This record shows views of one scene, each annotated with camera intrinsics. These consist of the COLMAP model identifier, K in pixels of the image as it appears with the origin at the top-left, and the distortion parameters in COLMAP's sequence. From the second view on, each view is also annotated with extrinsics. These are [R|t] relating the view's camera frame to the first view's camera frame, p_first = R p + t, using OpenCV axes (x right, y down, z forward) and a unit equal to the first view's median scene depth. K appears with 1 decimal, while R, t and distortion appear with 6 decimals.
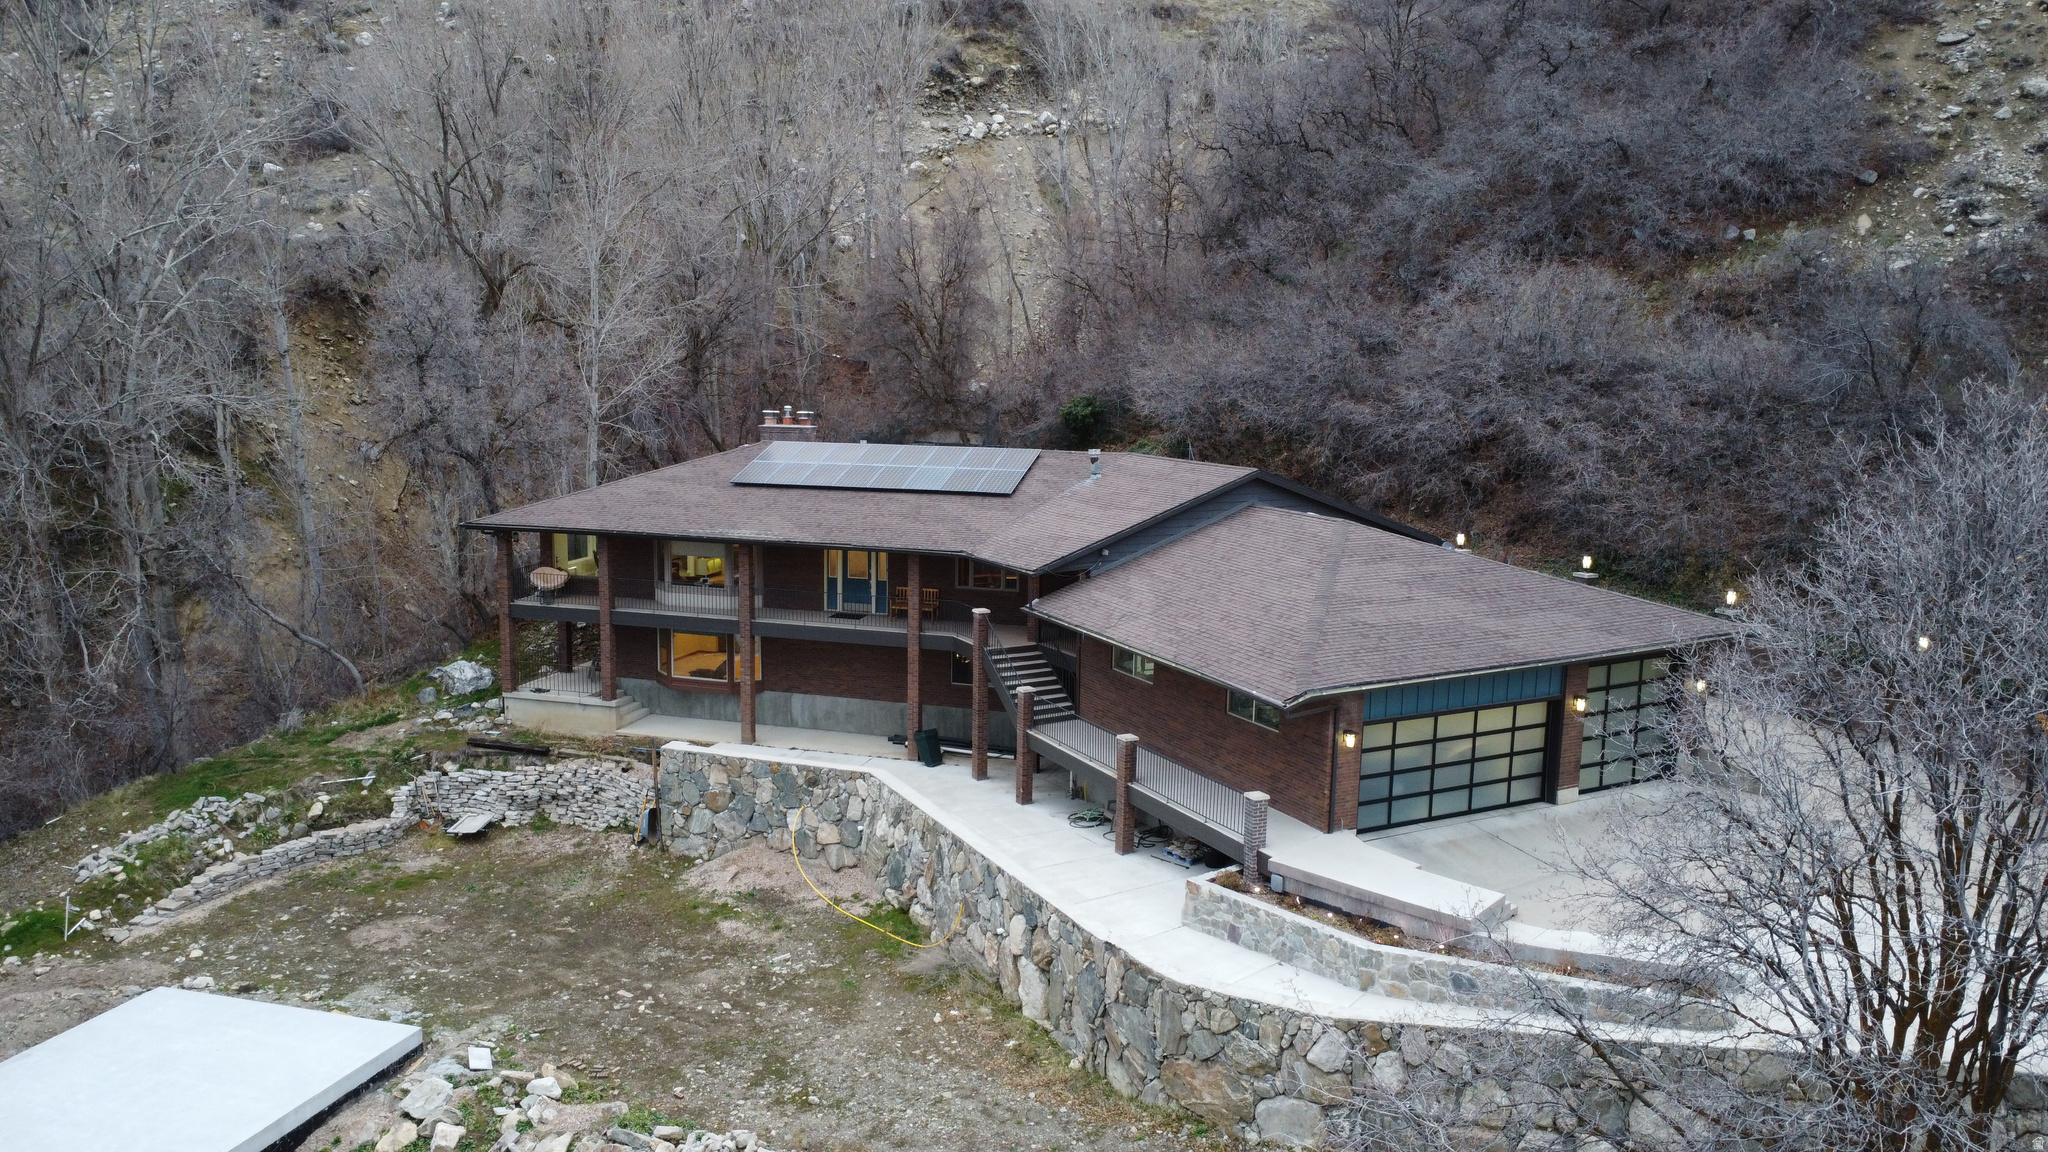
lens RADIAL K [[1534.0, 0, 998.8], [0, 1534.0, 565.3], [0, 0, 1]] dist [0.001817, 0.001626]
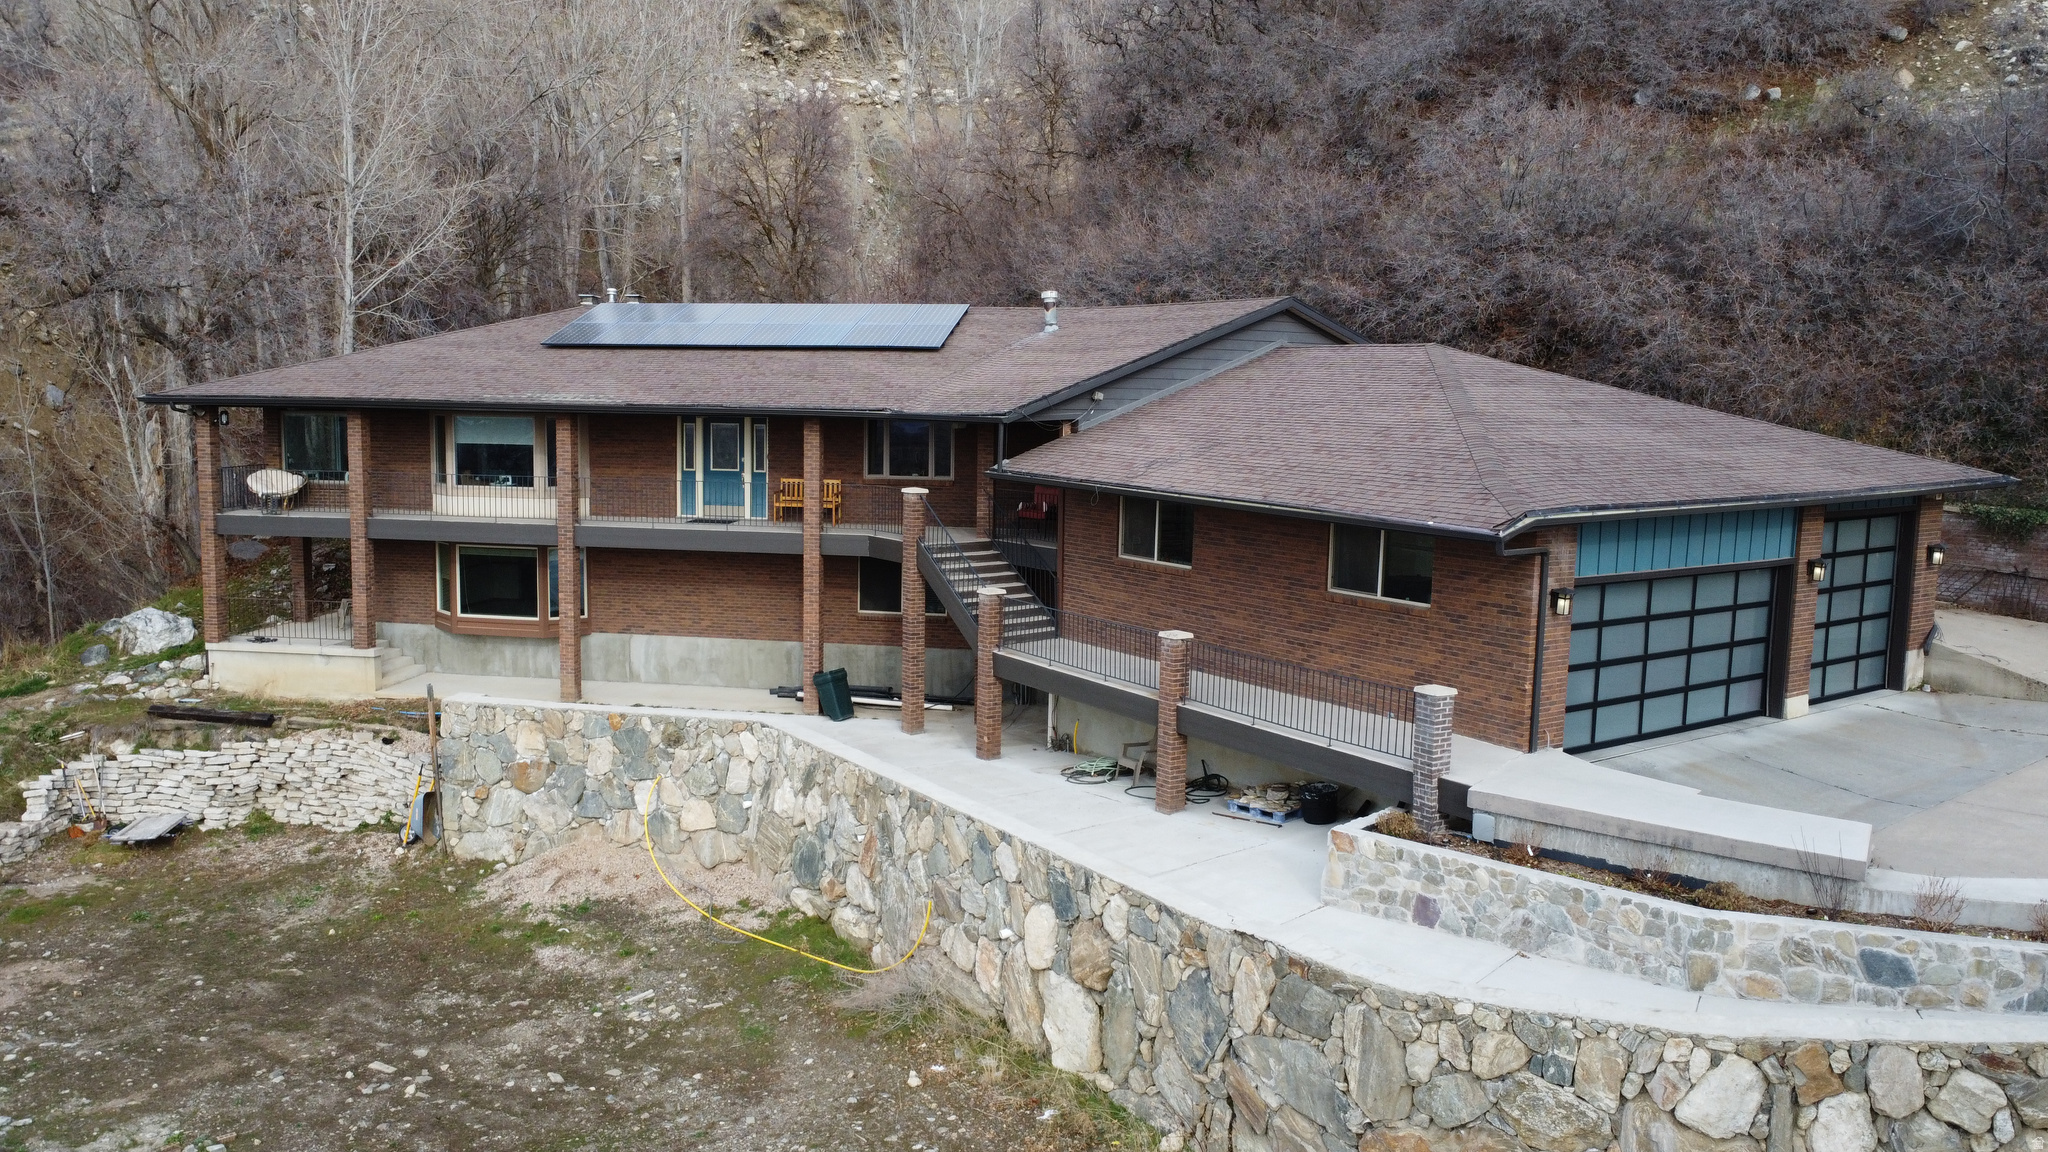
lens RADIAL K [[1534.0, 0, 998.8], [0, 1534.0, 565.3], [0, 0, 1]] dist [0.001817, 0.001626]
pose [[0.991219, -0.010934, 0.131775, -0.067999], [0.015180, 0.999396, -0.031263, 0.088371], [-0.131353, 0.032989, 0.990787, 0.307285]]
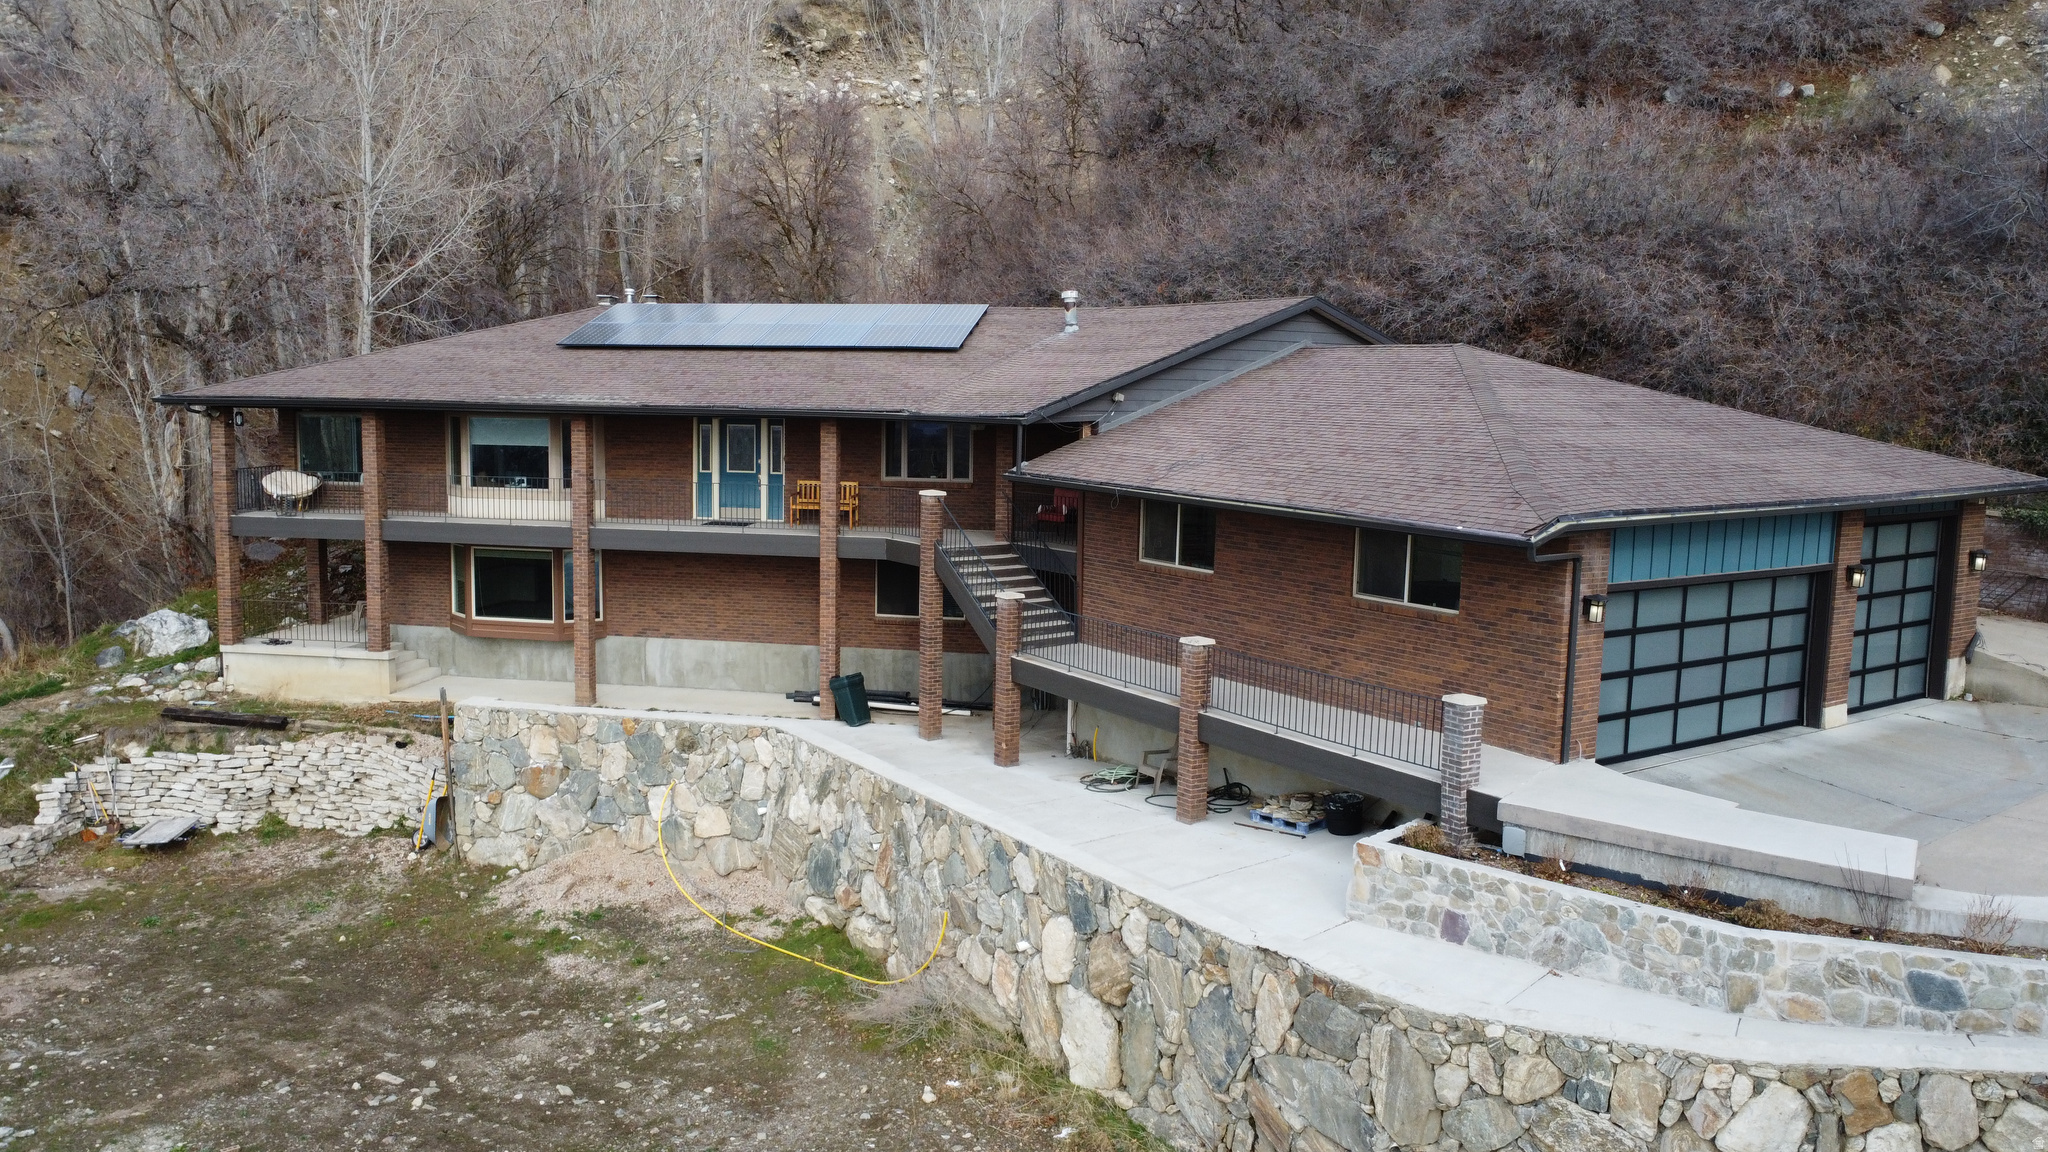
lens RADIAL K [[1534.0, 0, 998.8], [0, 1534.0, 565.3], [0, 0, 1]] dist [0.001817, 0.001626]
pose [[0.992978, -0.008840, 0.117964, -0.065421], [0.012730, 0.999398, -0.032264, 0.086923], [-0.117608, 0.033539, 0.992494, 0.317445]]
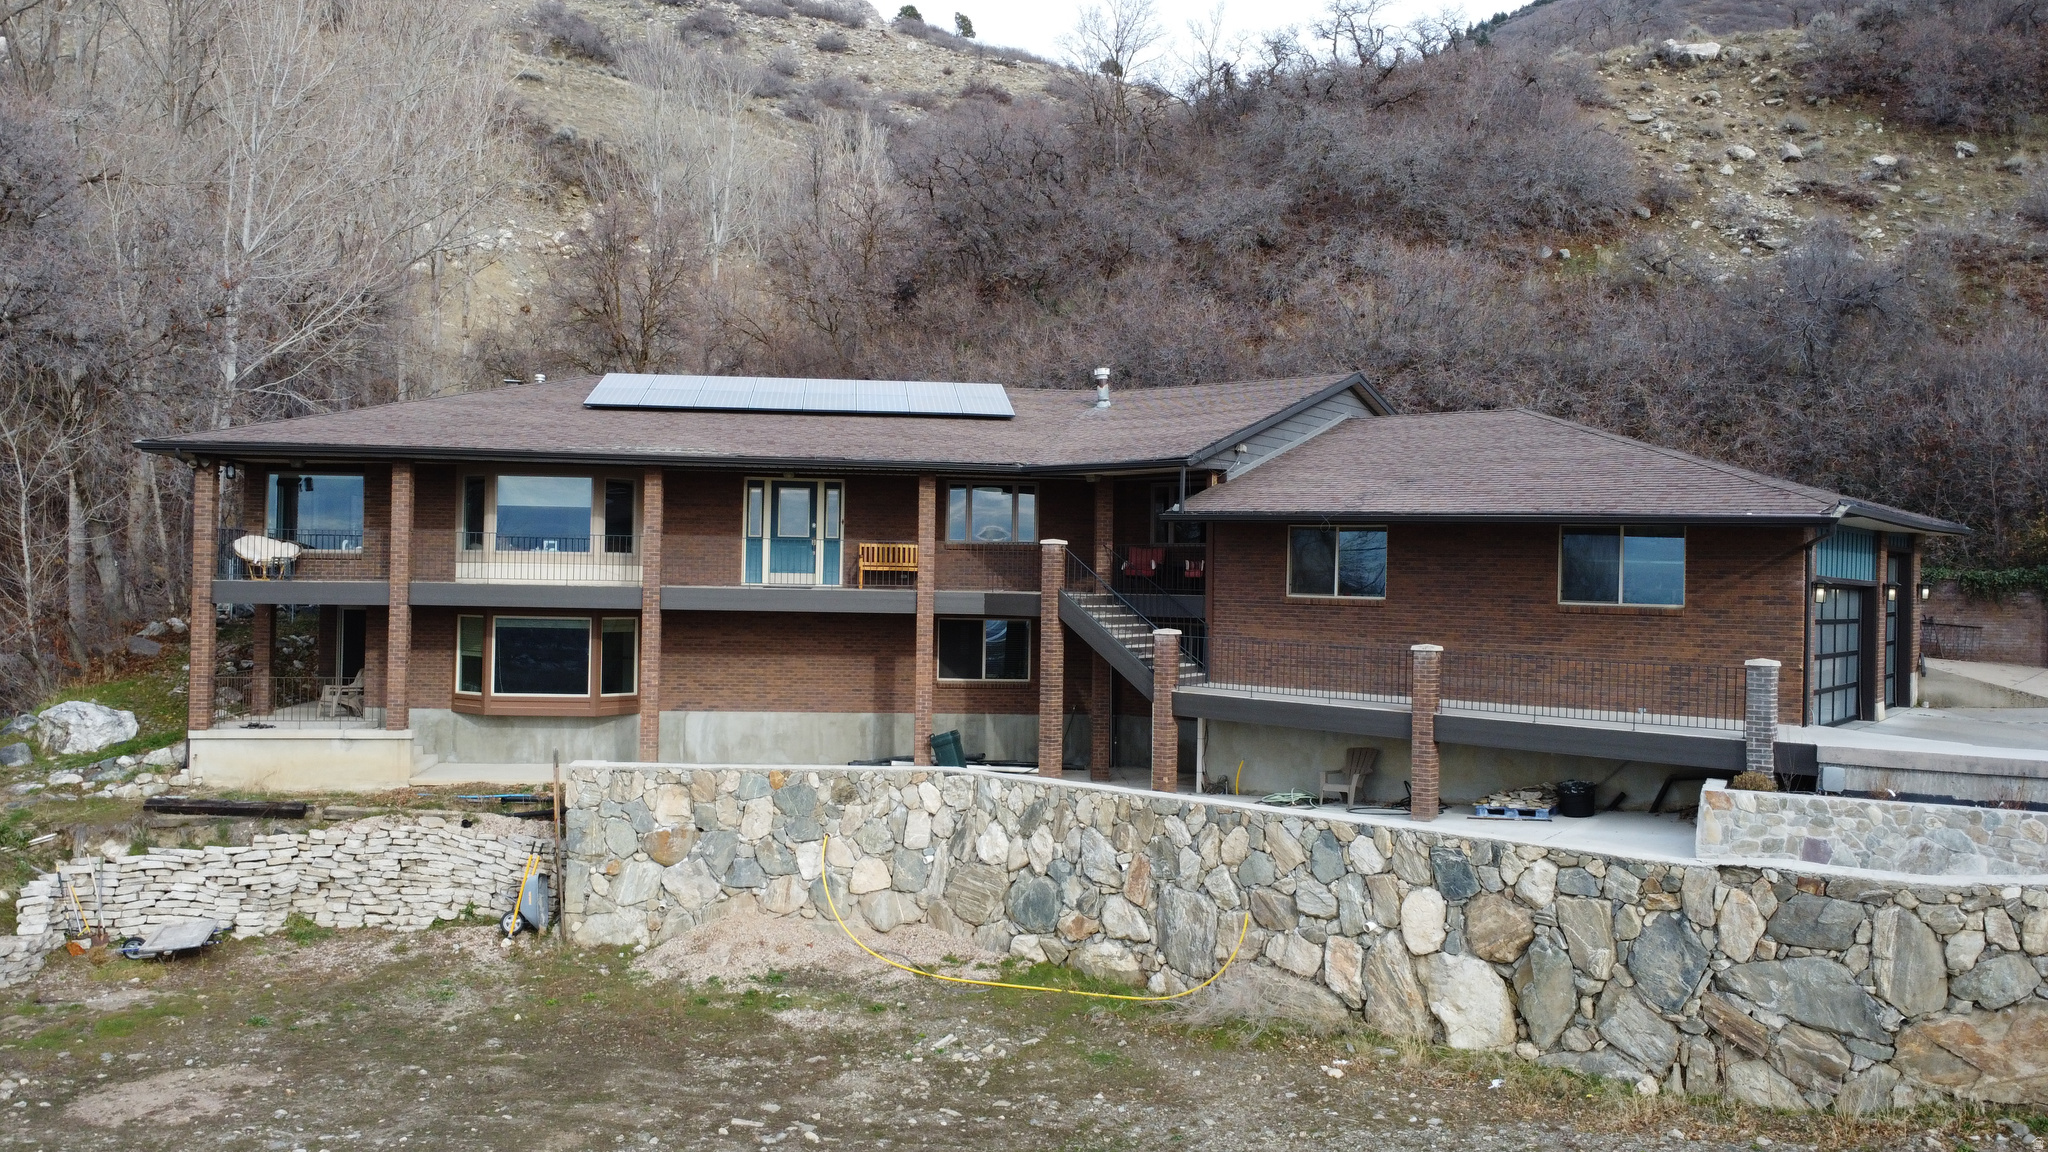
lens RADIAL K [[1534.0, 0, 998.8], [0, 1534.0, 565.3], [0, 0, 1]] dist [0.001817, 0.001626]
pose [[0.916734, 0.009585, 0.399384, -0.324124], [0.051436, 0.988560, -0.141790, 0.142164], [-0.396174, 0.150526, 0.905753, 0.381500]]
